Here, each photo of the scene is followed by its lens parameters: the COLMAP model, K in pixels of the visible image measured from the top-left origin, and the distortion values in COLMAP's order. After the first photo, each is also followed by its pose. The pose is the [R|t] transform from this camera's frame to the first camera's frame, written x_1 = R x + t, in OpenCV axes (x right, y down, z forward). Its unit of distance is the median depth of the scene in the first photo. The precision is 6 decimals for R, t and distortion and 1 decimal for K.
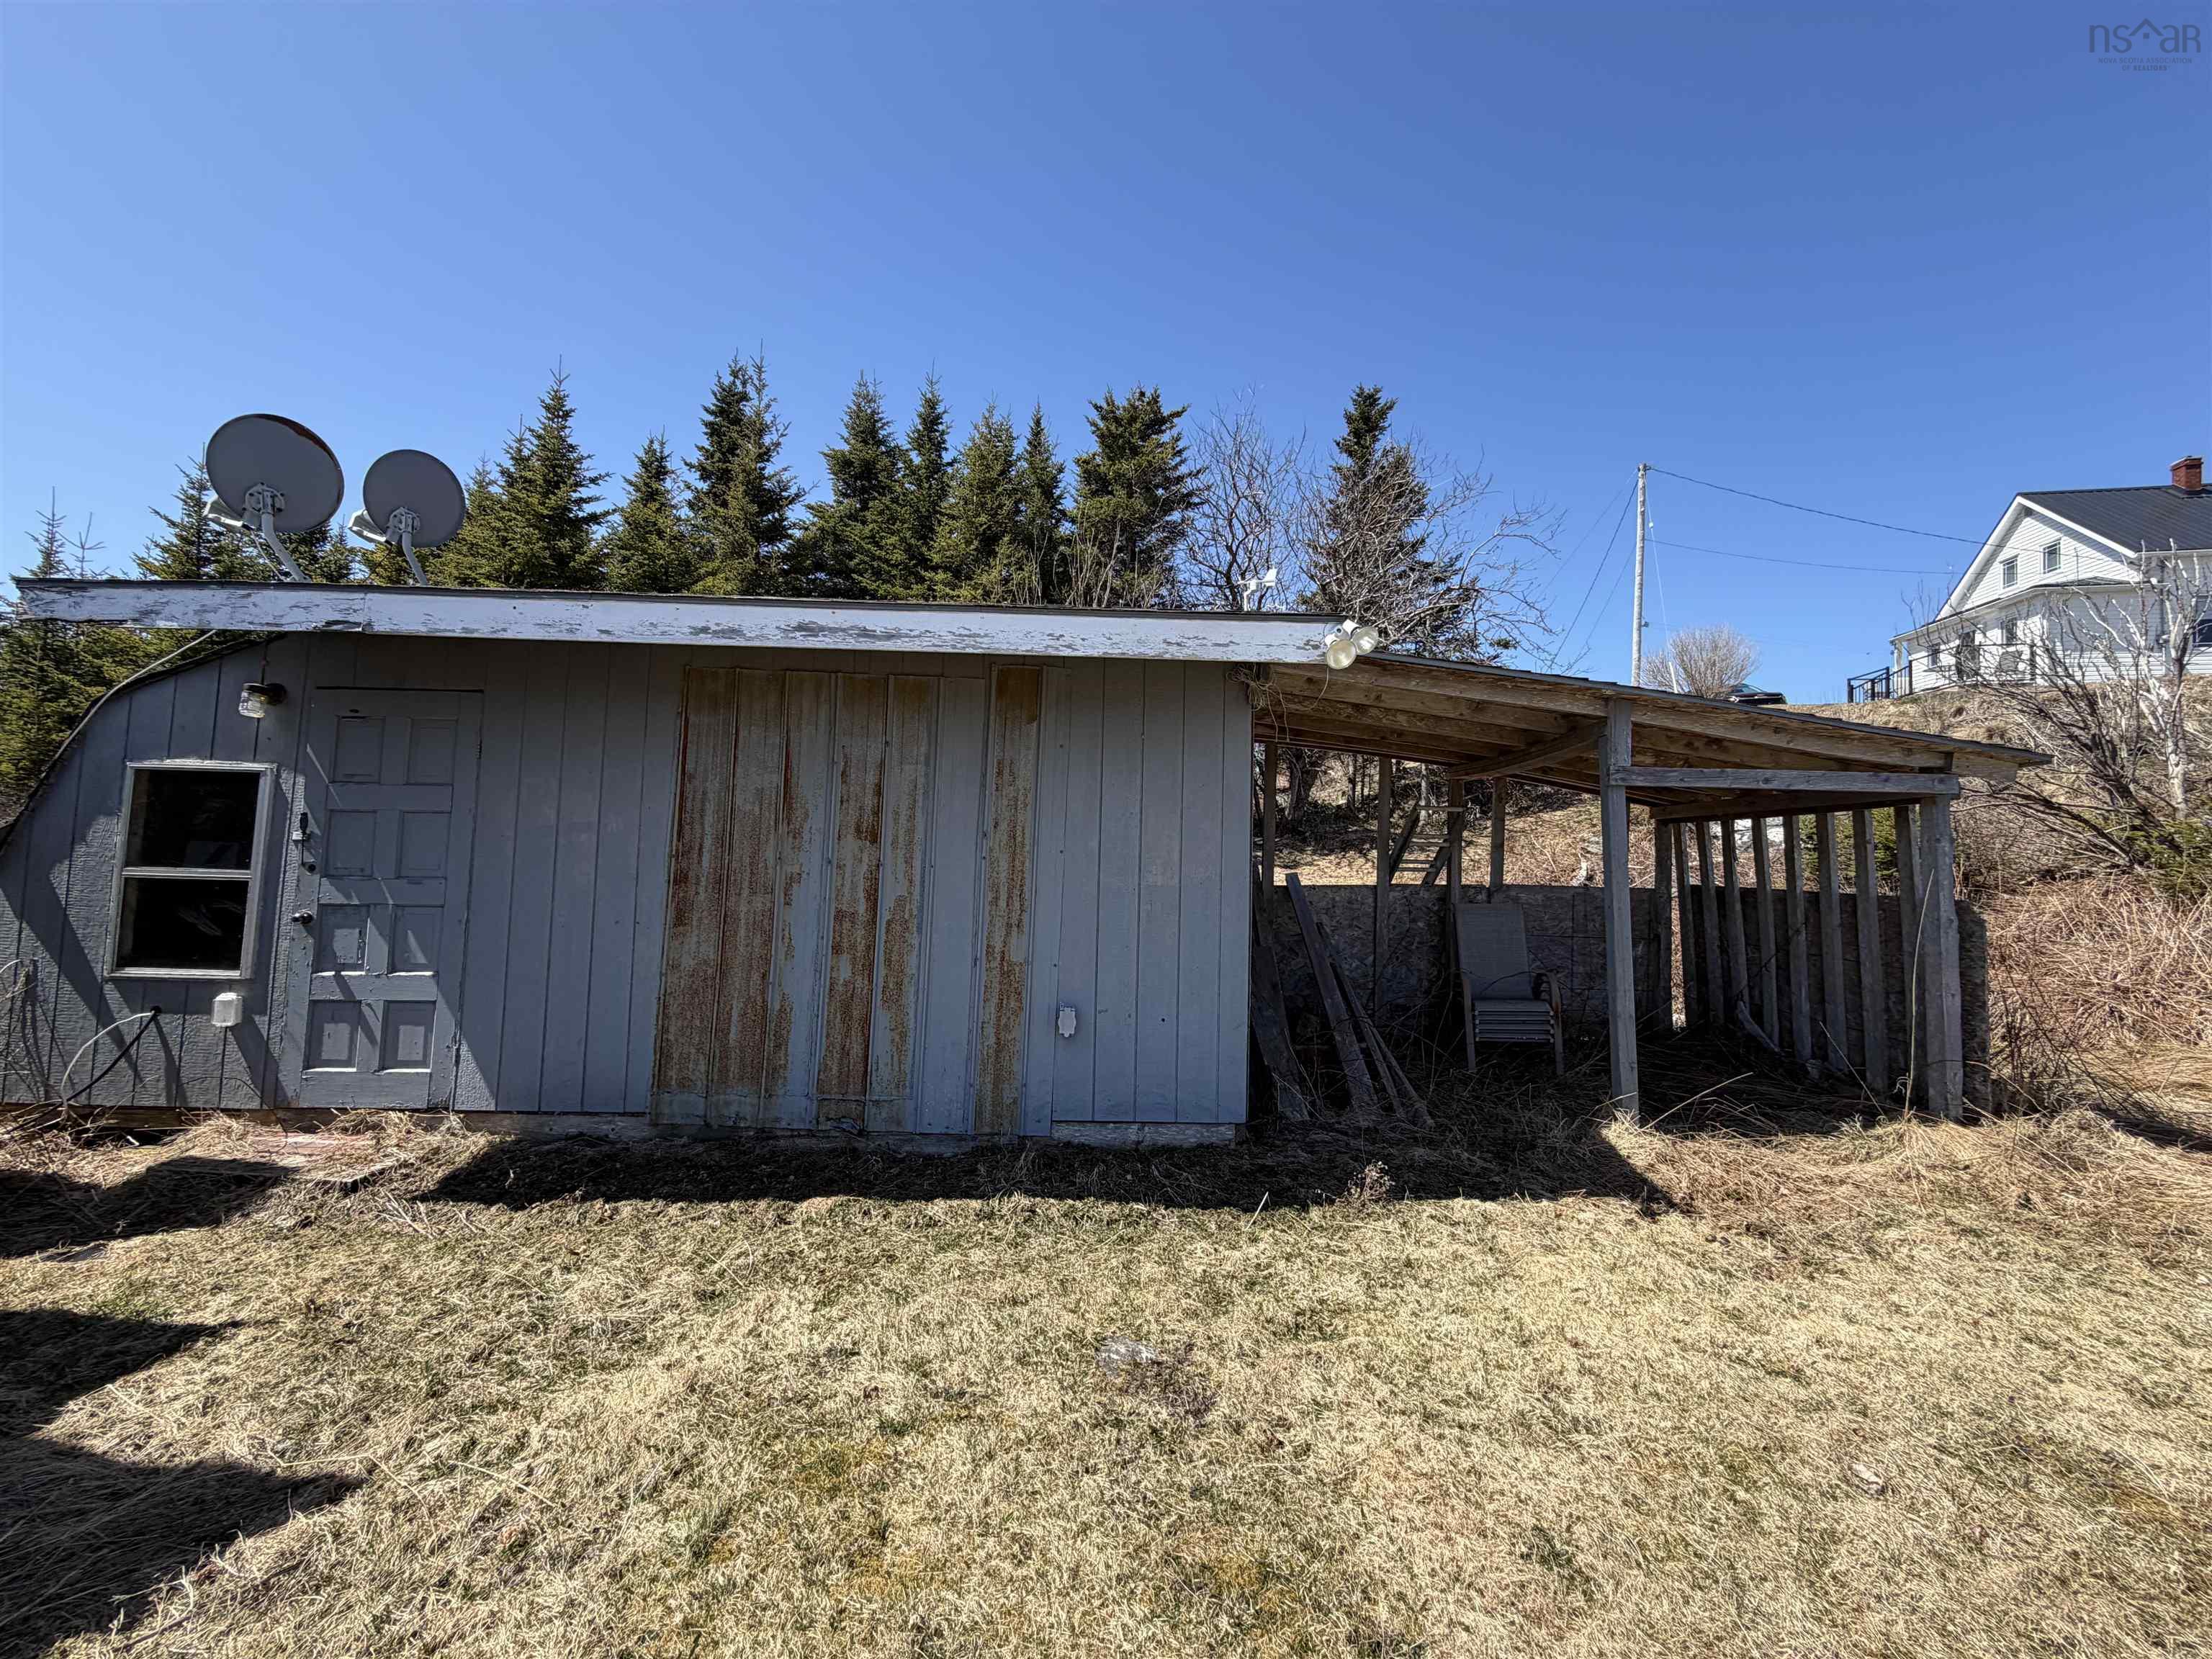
lens RADIAL K [[883.7, 0, 1105.3], [0, 883.7, 827.7], [0, 0, 1]] dist [-0.000121, -0.000054]
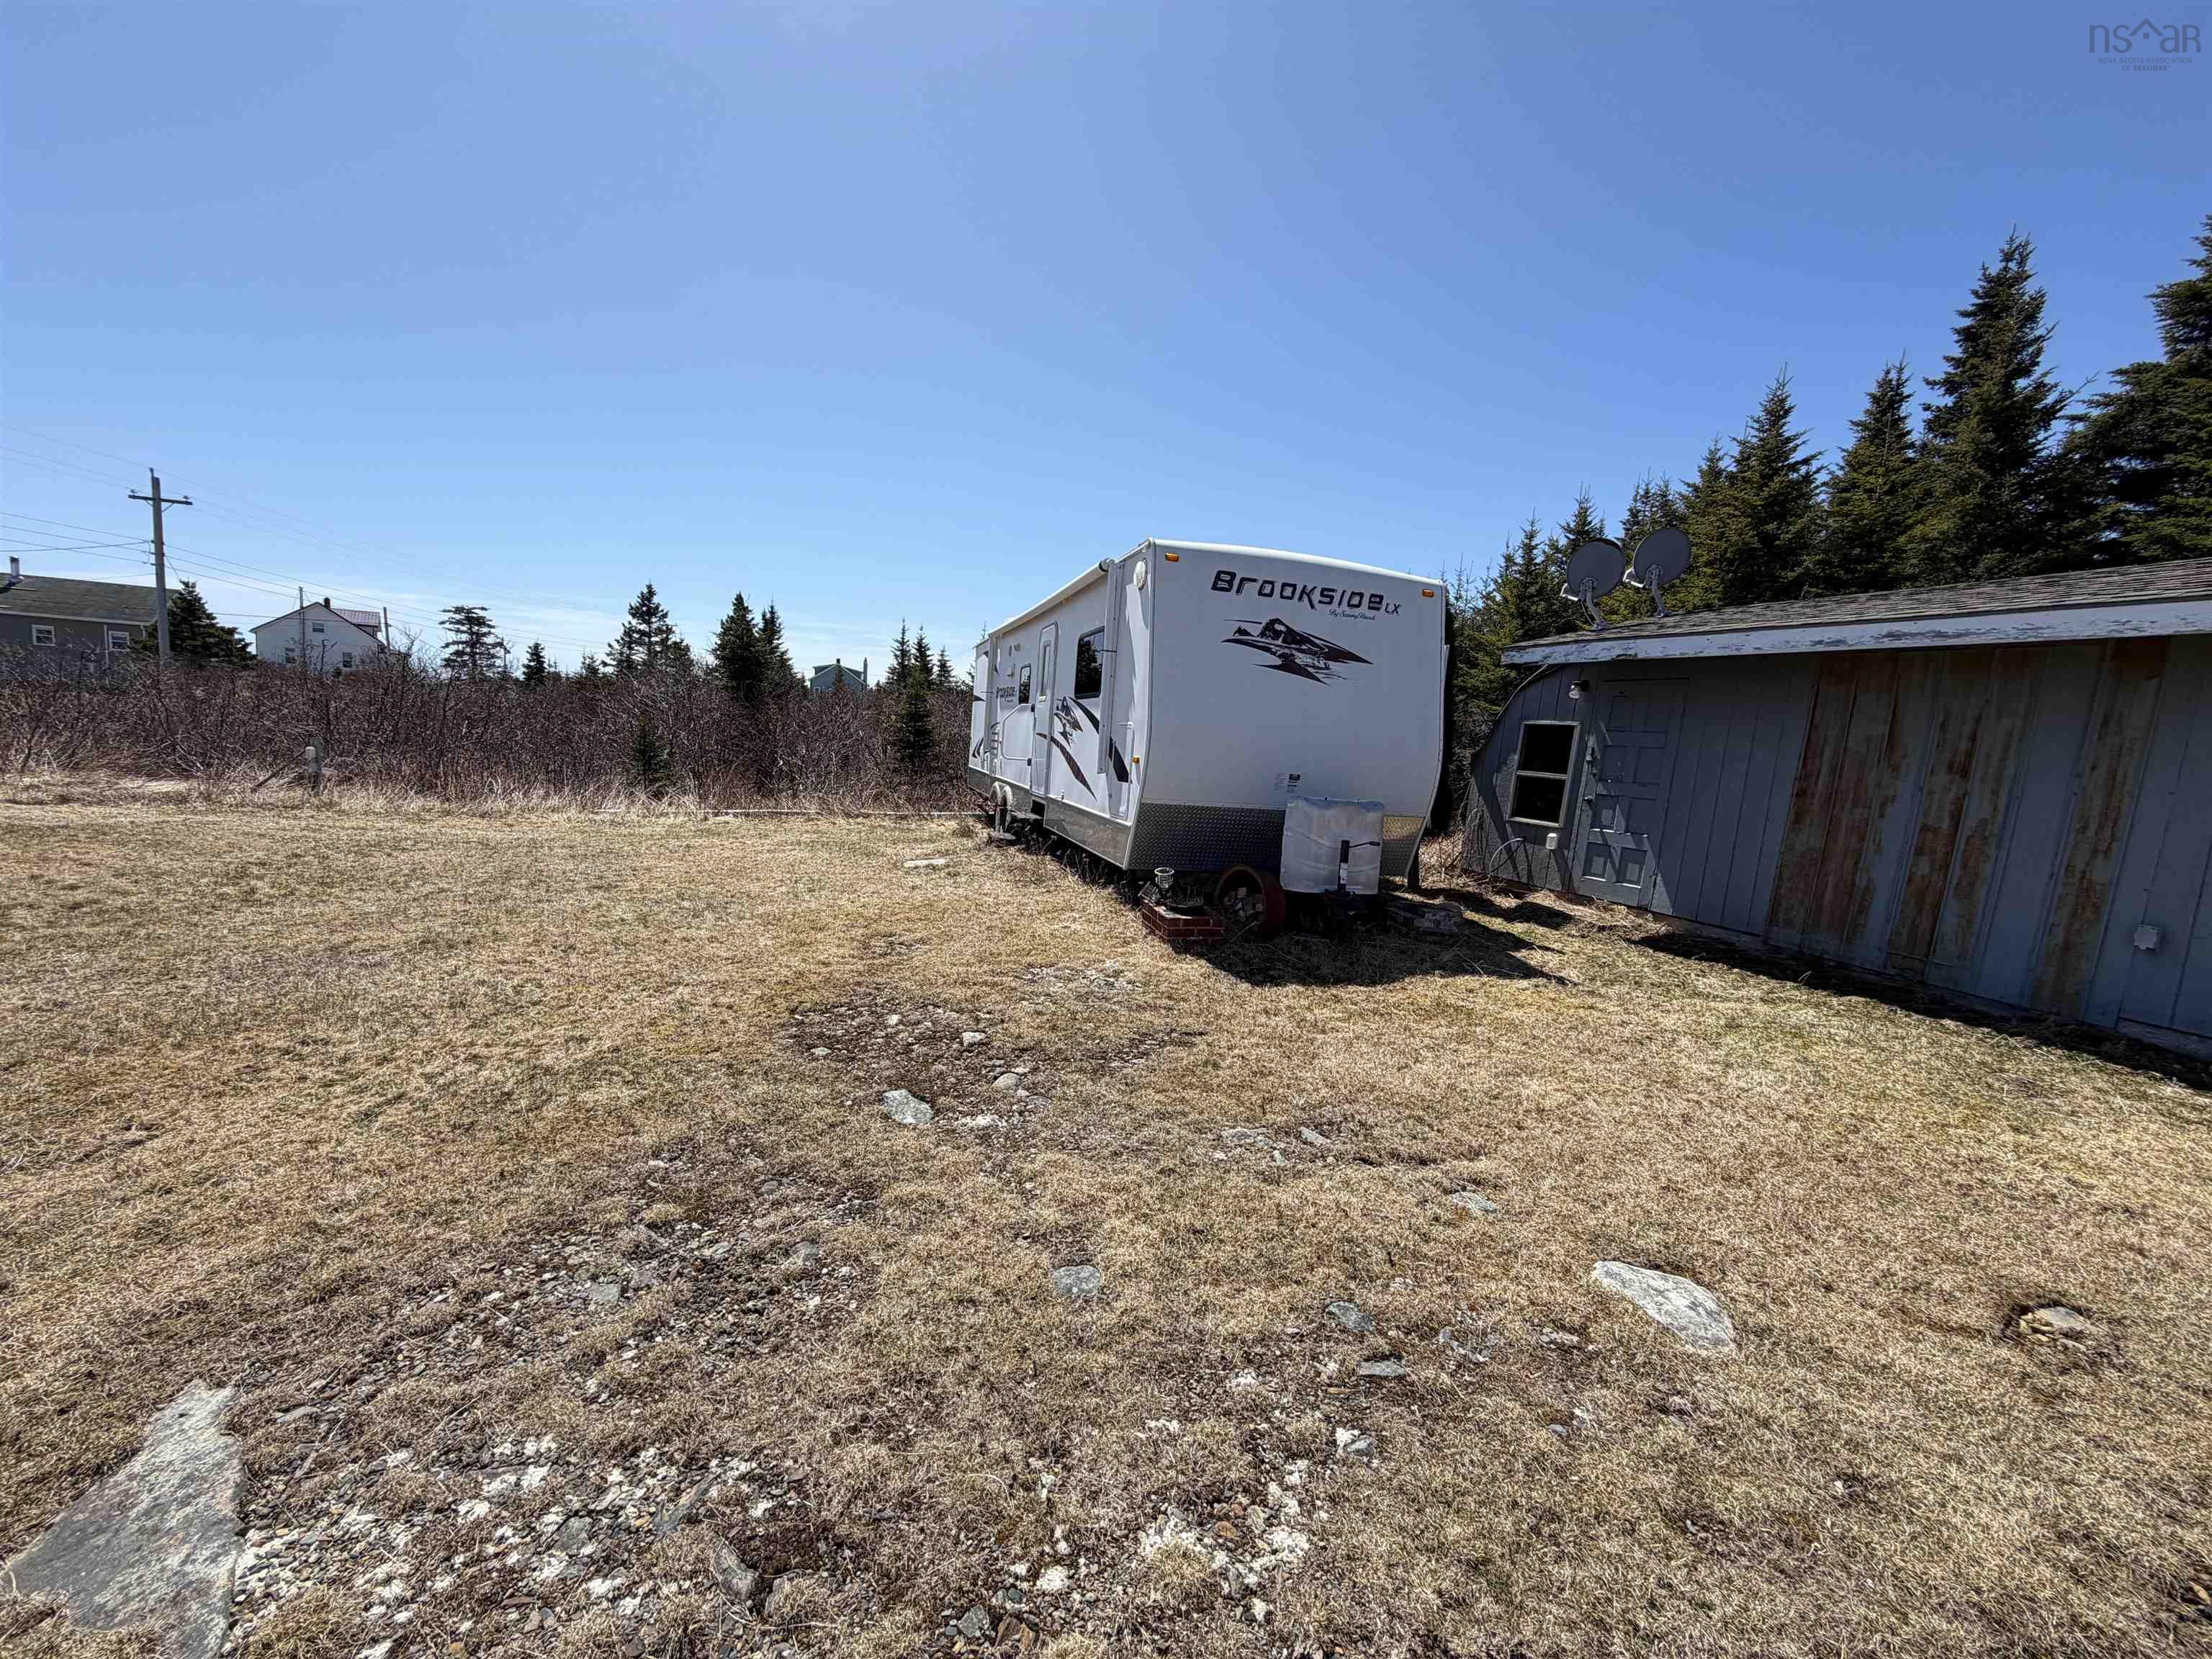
lens RADIAL K [[883.7, 0, 1107.5], [0, 883.7, 831.0], [0, 0, 1]] dist [-0.000121, -0.000054]
pose [[0.369534, 0.106355, -0.923111, 0.511097], [-0.032030, 0.994296, 0.101734, 0.003863], [0.928665, -0.008027, 0.370833, -0.711239]]
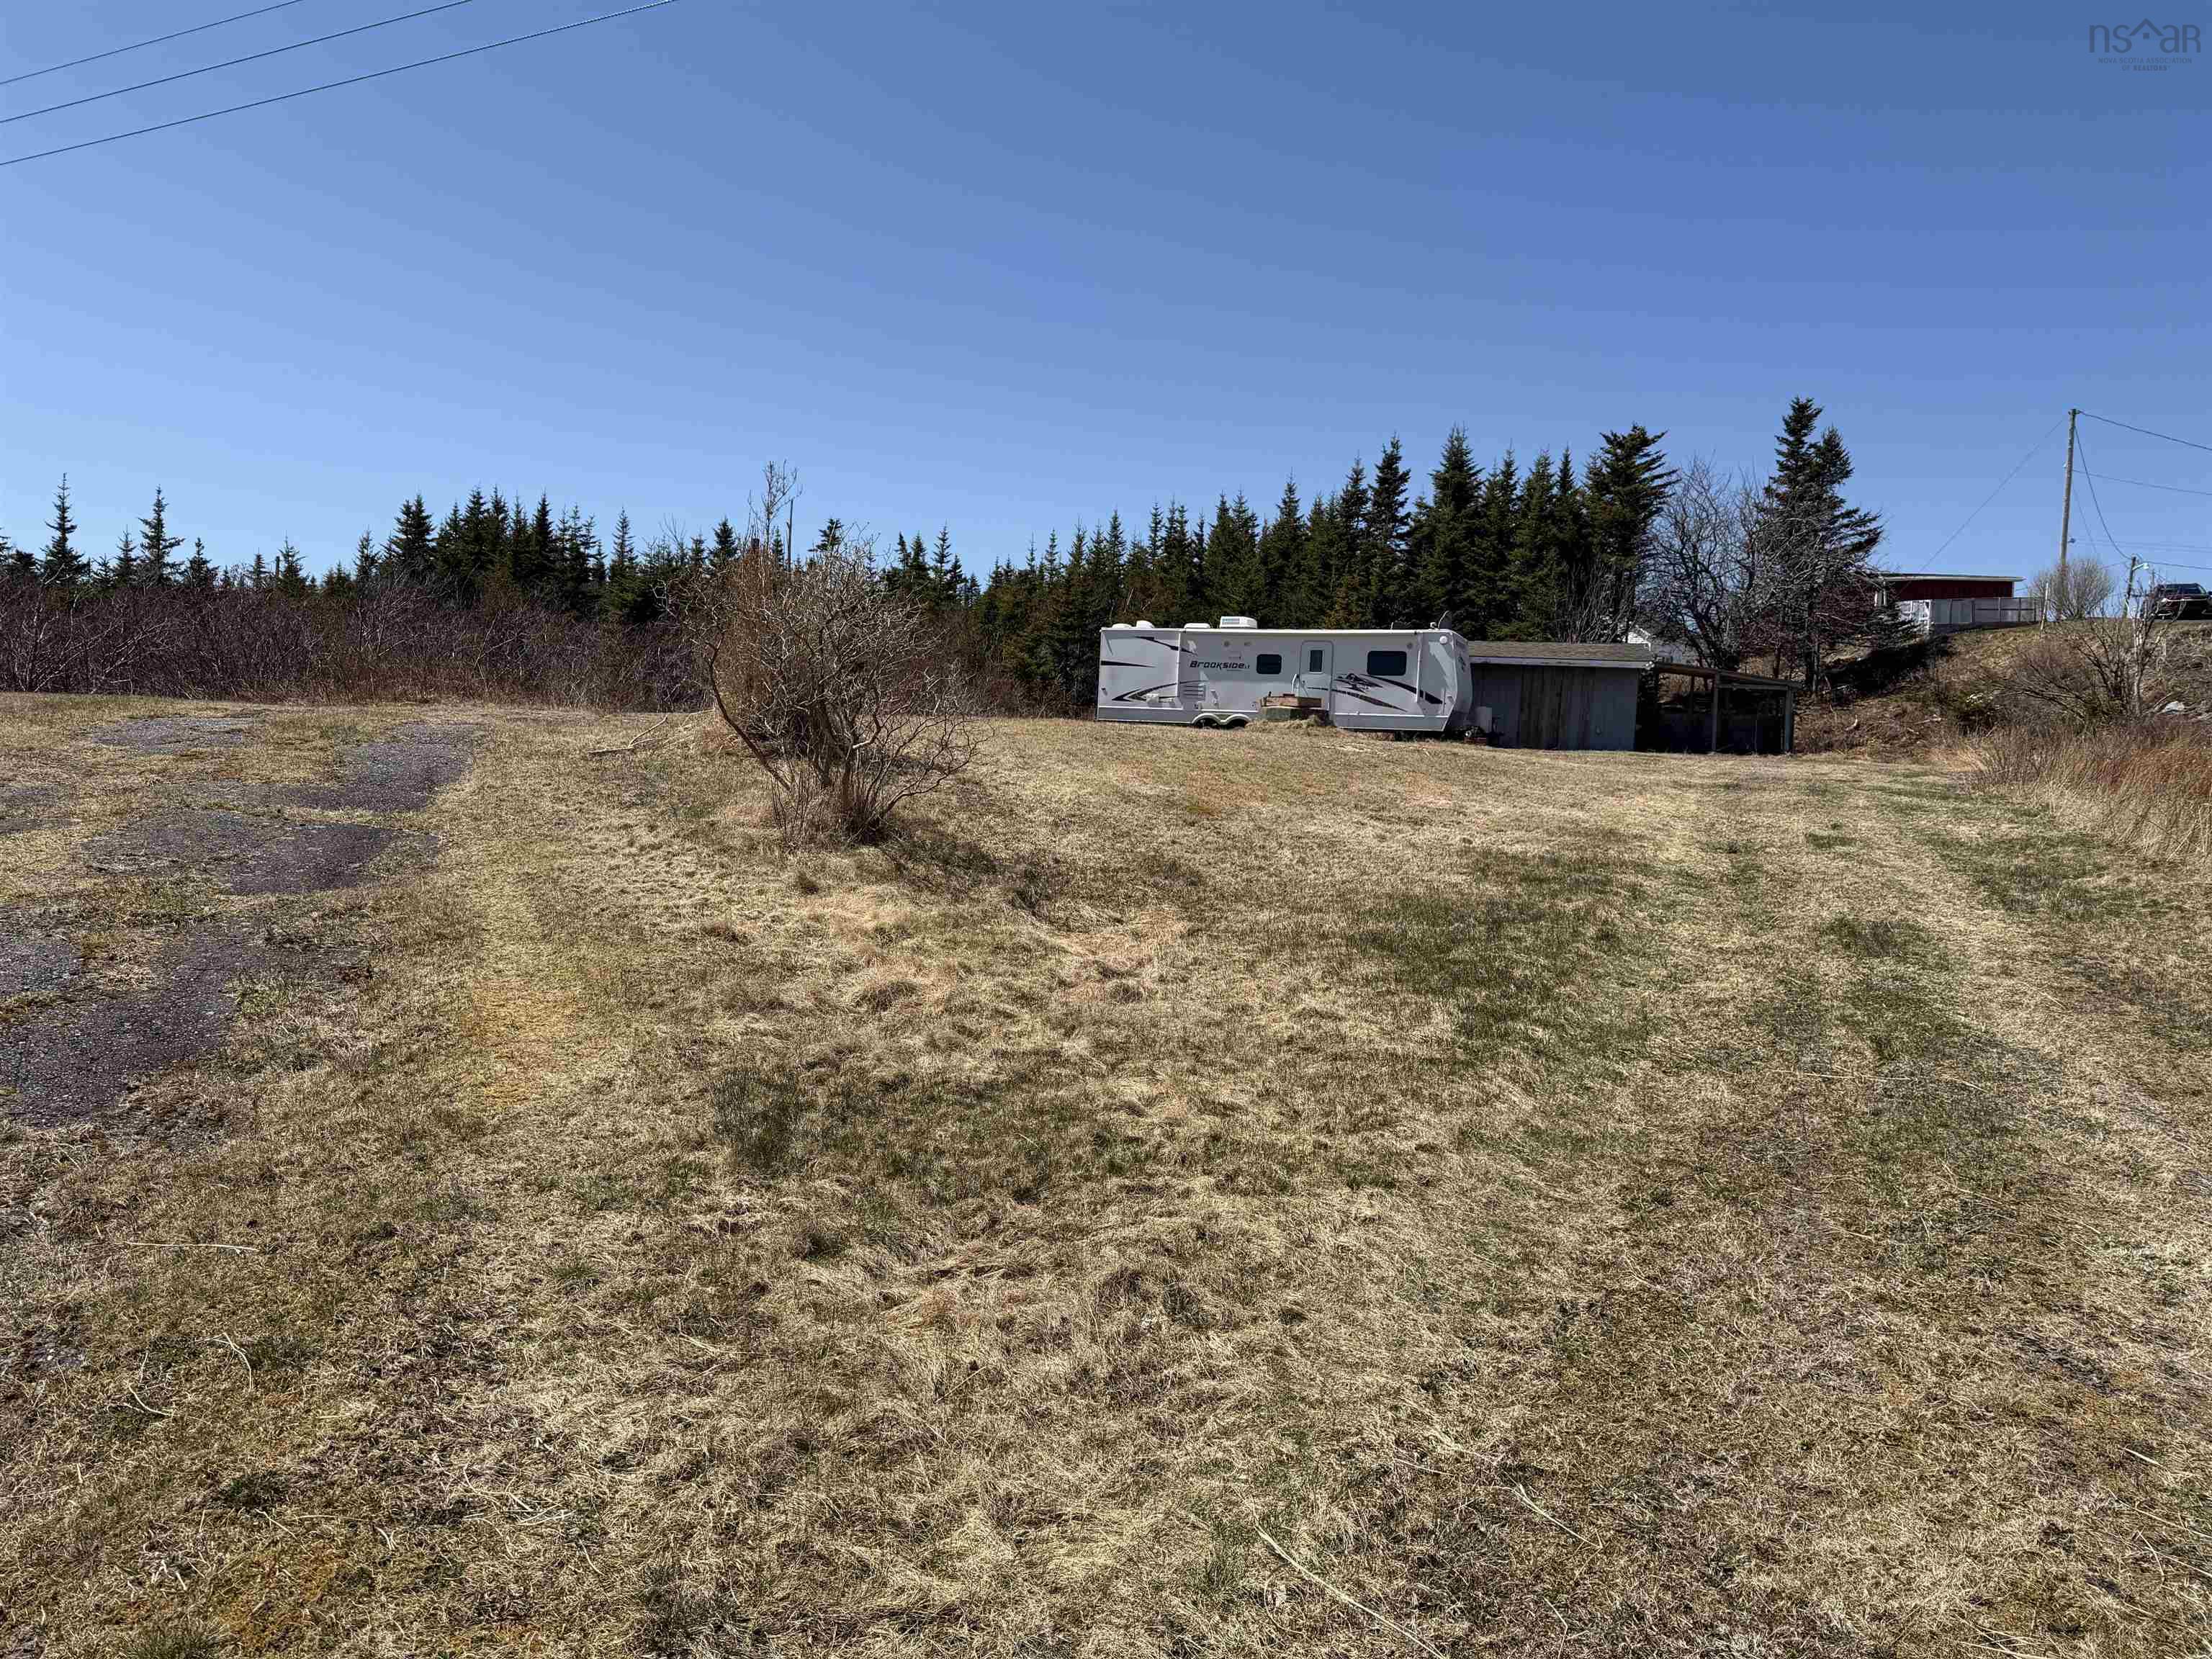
lens RADIAL K [[1558.5, 0, 1083.3], [0, 1558.5, 808.6], [0, 0, 1]] dist [0.078077, -0.100087]
pose [[0.955427, 0.035486, -0.293088, -0.225239], [-0.017347, 0.997783, 0.064257, 0.133712], [0.294718, -0.056308, 0.953924, -9.091724]]
